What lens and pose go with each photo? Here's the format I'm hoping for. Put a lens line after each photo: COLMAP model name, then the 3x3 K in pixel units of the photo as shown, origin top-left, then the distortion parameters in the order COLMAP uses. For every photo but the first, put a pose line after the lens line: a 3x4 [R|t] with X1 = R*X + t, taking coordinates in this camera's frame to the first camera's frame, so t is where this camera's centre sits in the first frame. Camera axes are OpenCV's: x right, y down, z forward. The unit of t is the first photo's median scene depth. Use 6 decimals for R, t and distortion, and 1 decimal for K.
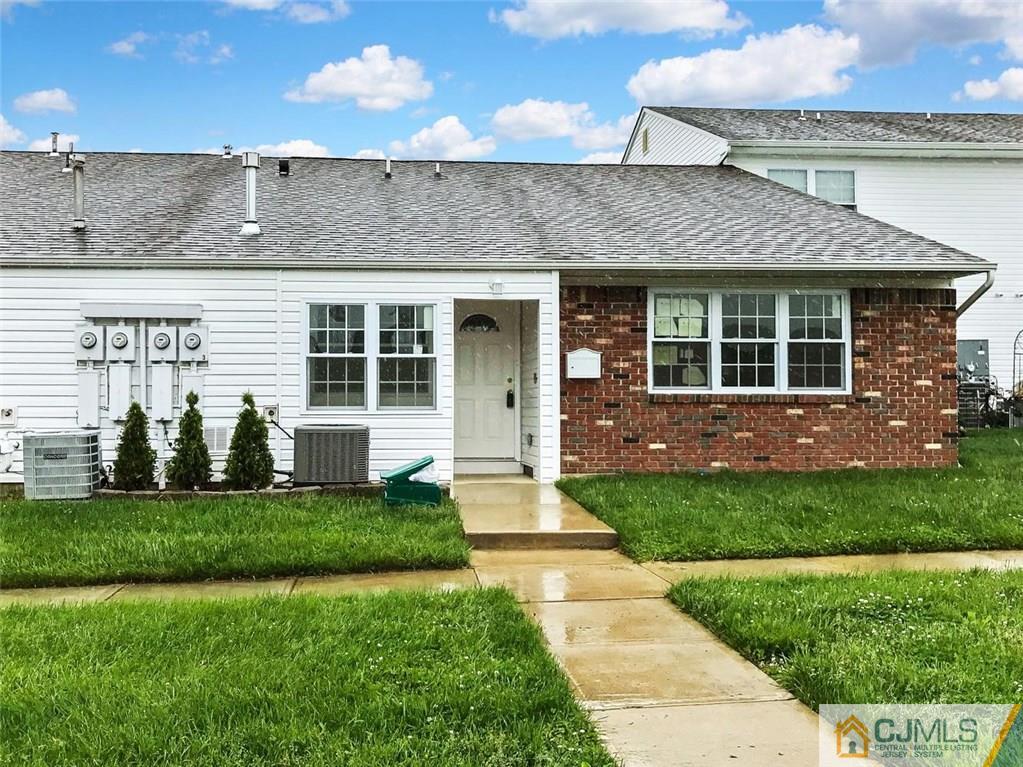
lens RADIAL K [[1103.0, 0, 511.5], [0, 1103.0, 383.5], [0, 0, 1]] dist [0.007776, -0.026533]
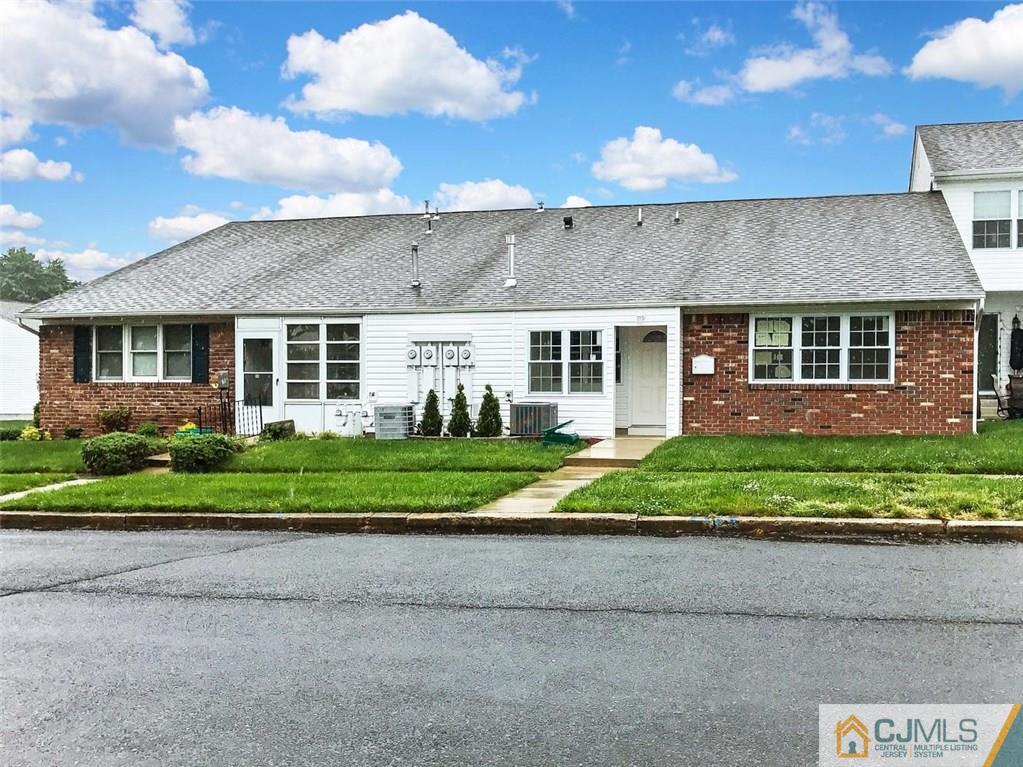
lens RADIAL K [[1103.0, 0, 511.5], [0, 1103.0, 383.5], [0, 0, 1]] dist [0.007776, -0.026533]
pose [[0.932410, 0.001118, -0.361400, 0.379676], [0.005788, 0.999821, 0.018027, -0.020816], [0.361356, -0.018900, 0.932237, -0.563593]]
